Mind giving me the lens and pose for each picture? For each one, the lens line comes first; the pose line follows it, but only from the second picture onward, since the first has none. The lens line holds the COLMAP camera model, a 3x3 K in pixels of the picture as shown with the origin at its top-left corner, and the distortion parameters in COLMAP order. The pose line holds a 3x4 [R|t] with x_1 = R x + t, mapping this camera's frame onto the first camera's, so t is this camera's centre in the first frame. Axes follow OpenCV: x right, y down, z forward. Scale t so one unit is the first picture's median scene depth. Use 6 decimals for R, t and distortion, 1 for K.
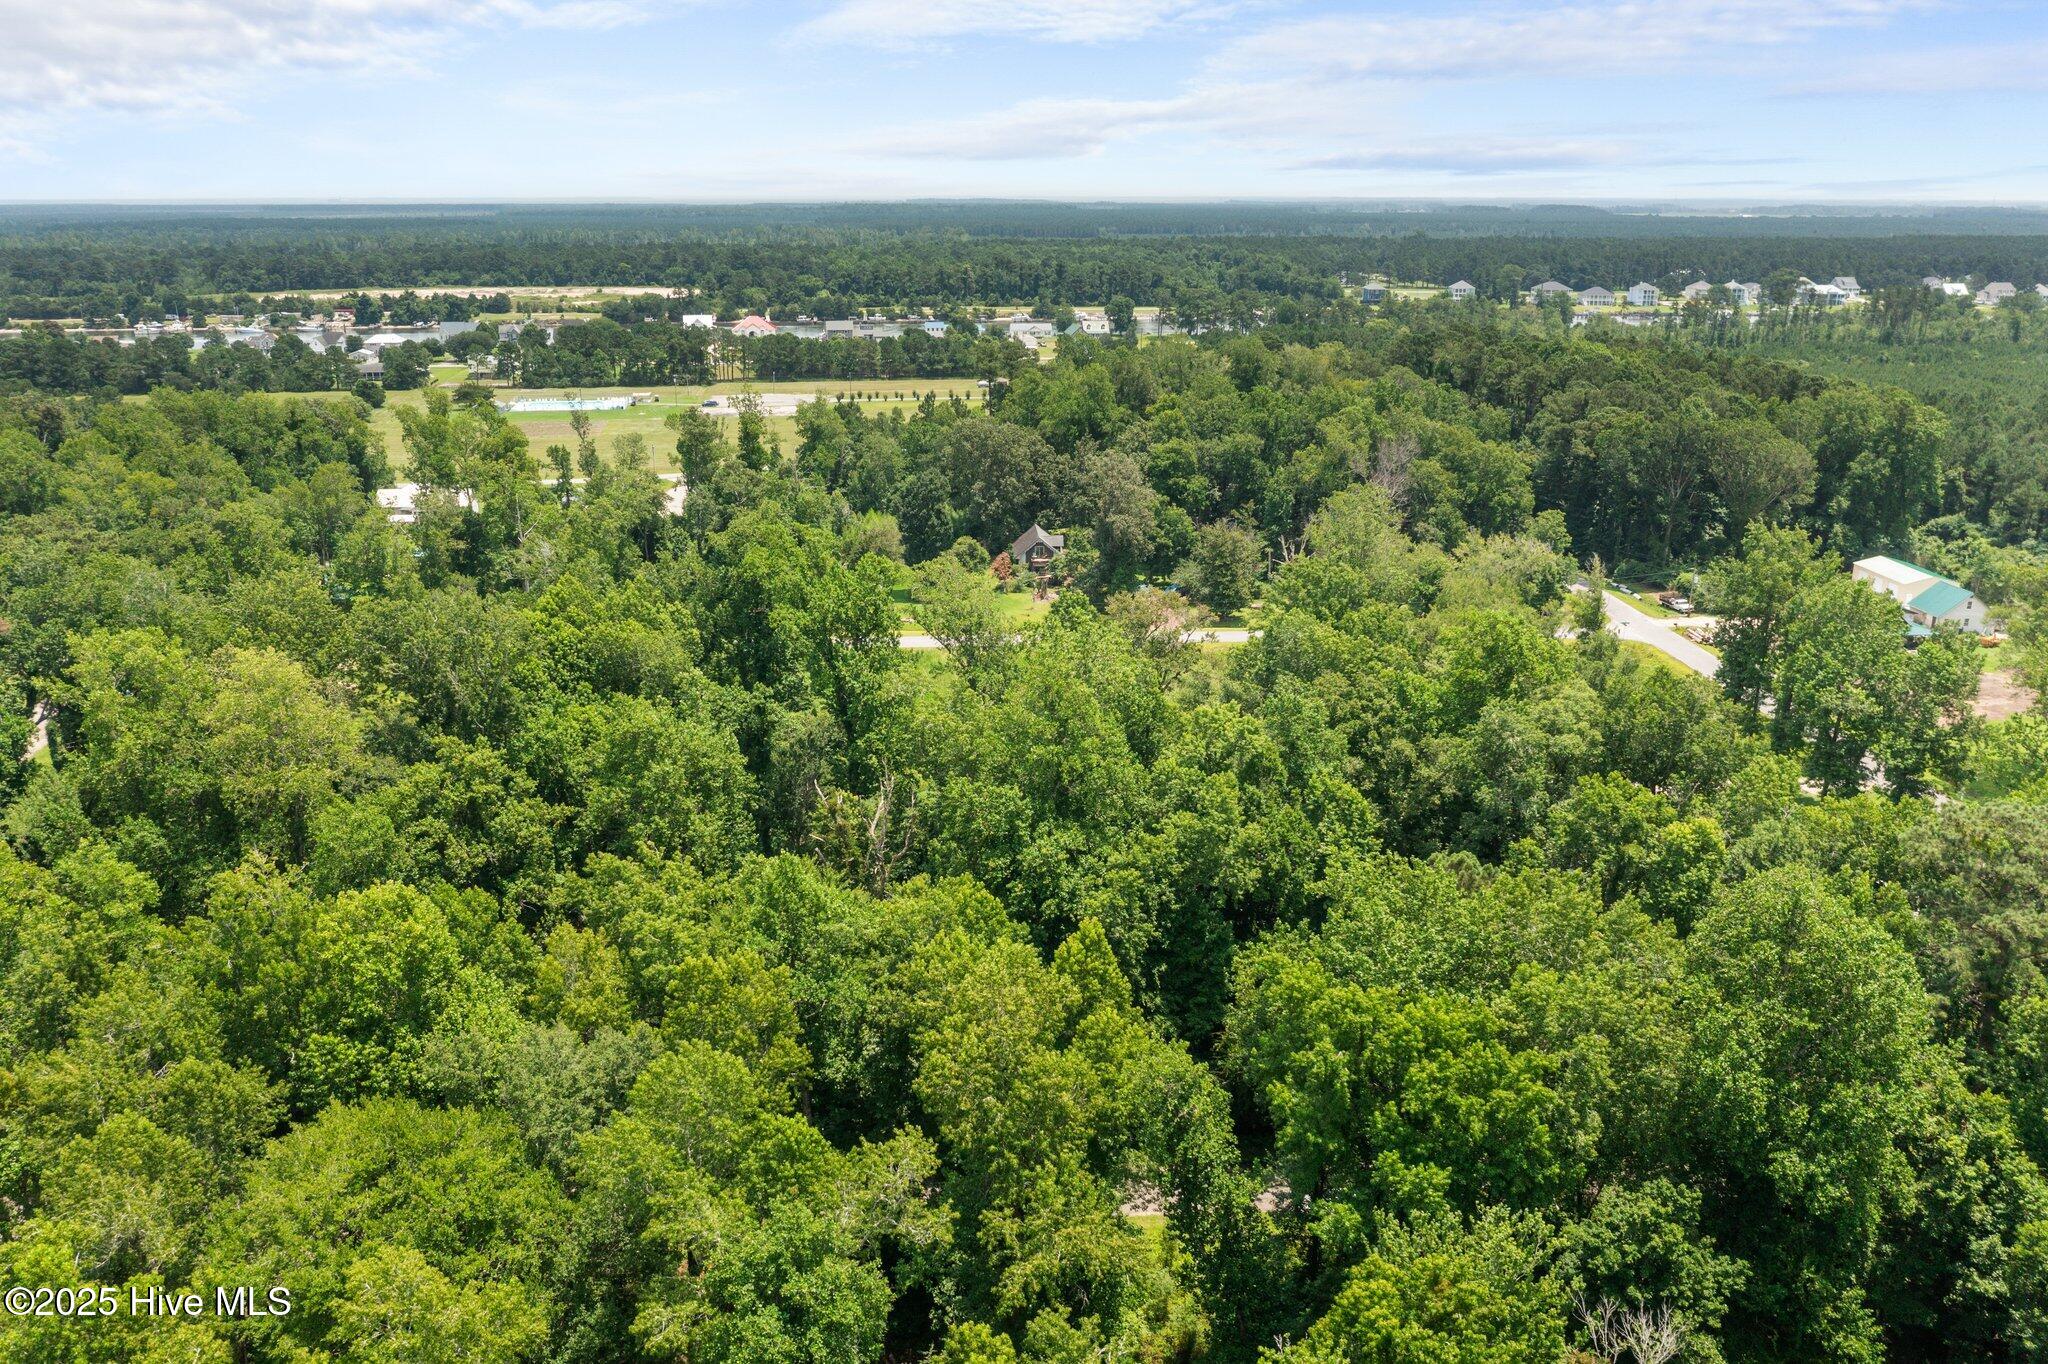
lens RADIAL K [[1640.5, 0, 1028.4], [0, 1640.5, 685.2], [0, 0, 1]] dist [-0.008489, -0.006527]
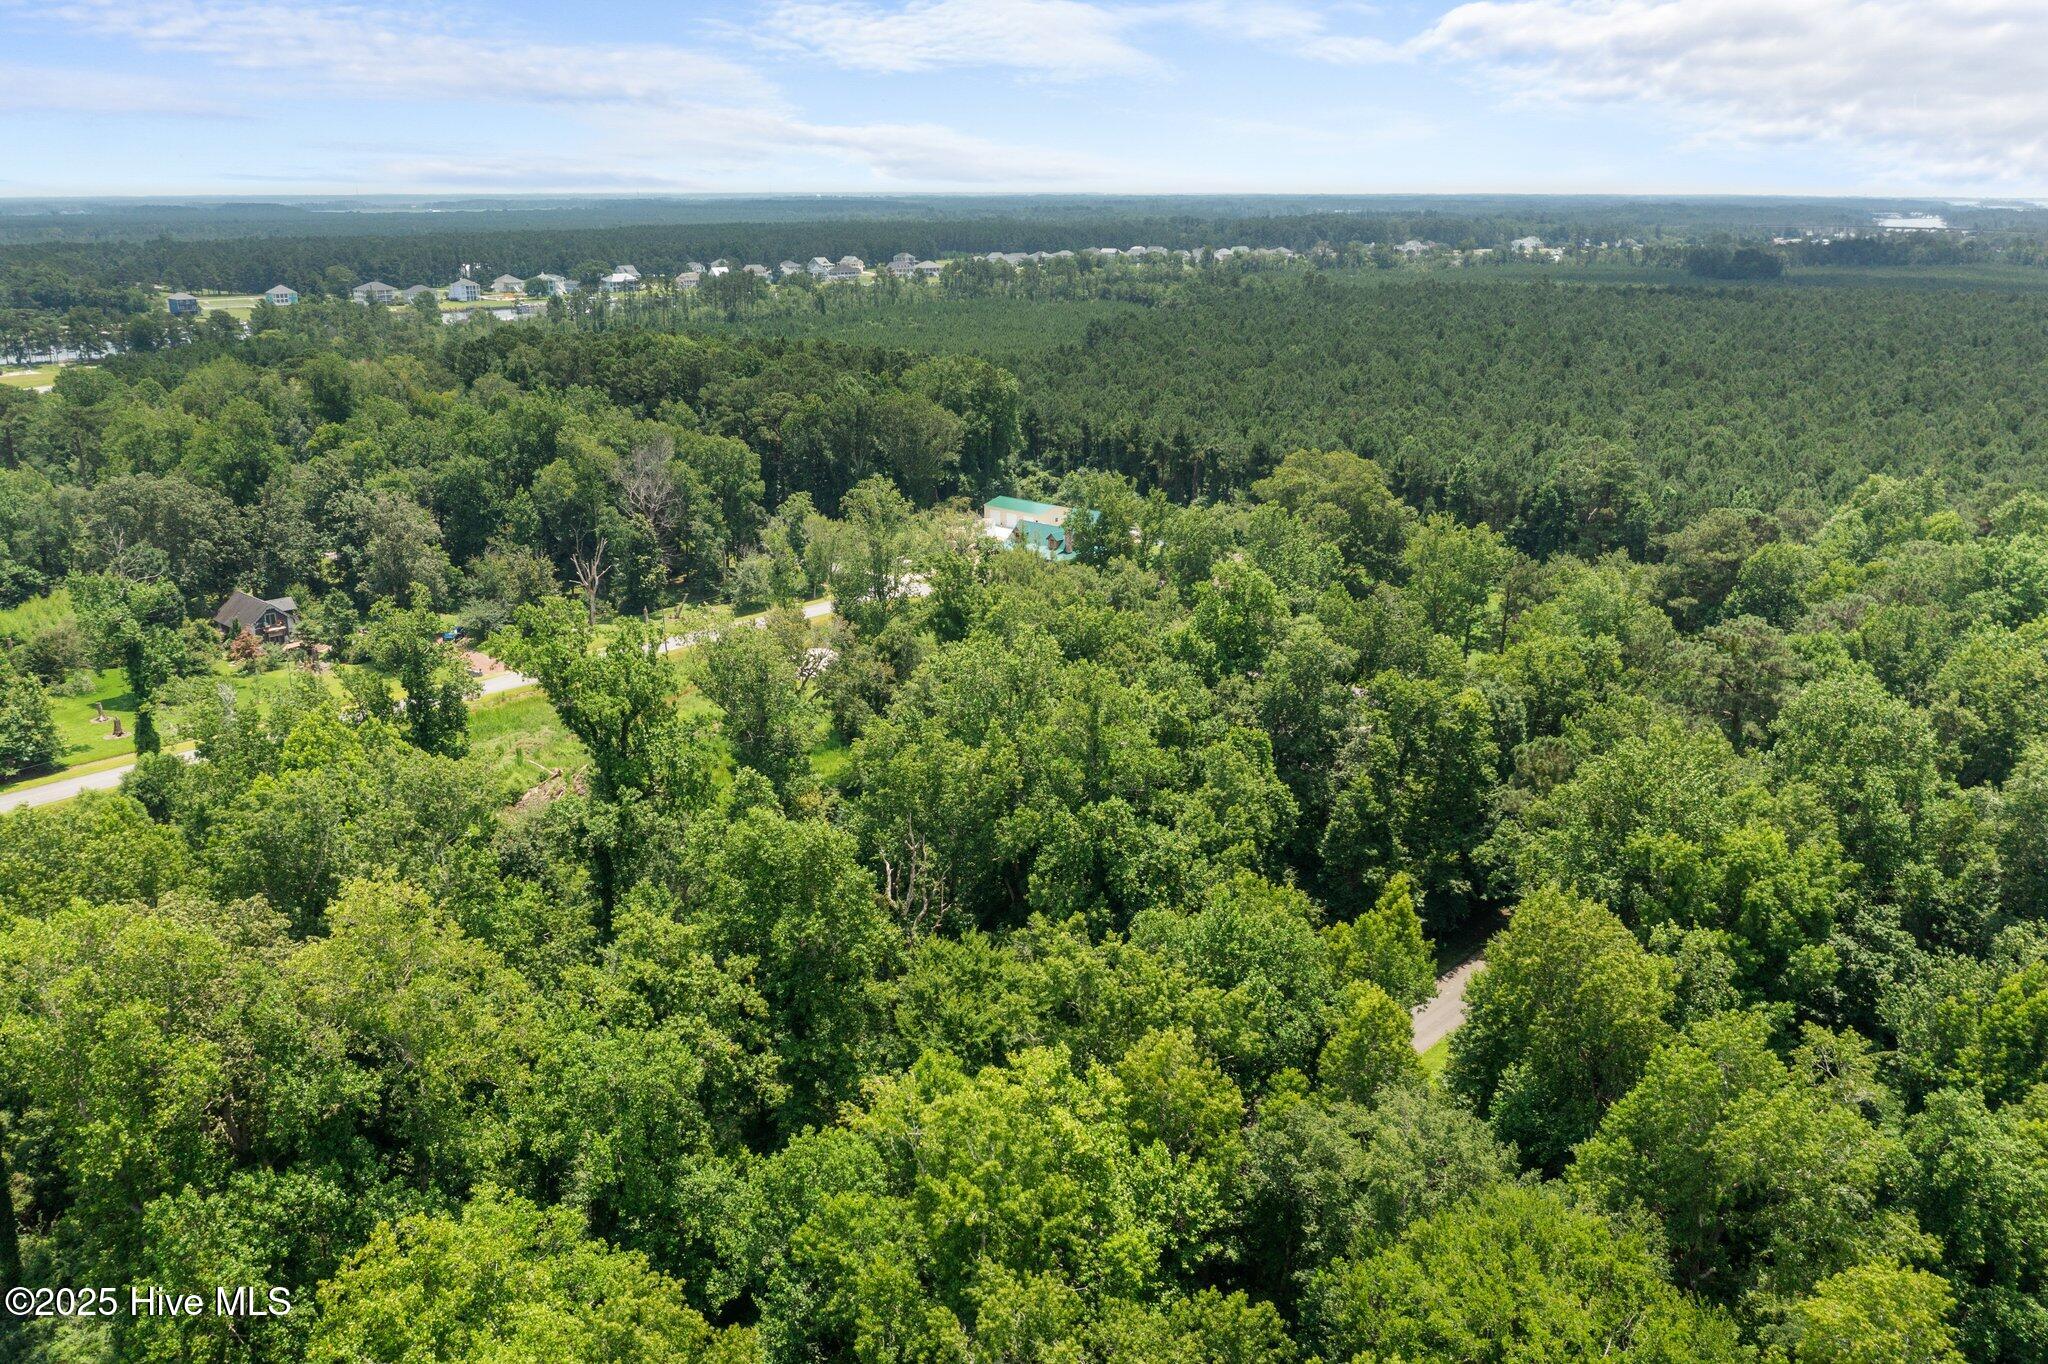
lens RADIAL K [[1632.0, 0, 1025.7], [0, 1632.0, 675.0], [0, 0, 1]] dist [-0.018319, 0.006457]
pose [[0.723726, -0.201141, 0.660123, -0.276993], [0.201901, 0.976440, 0.076169, -0.038802], [-0.659891, 0.078154, 0.747285, 0.111047]]
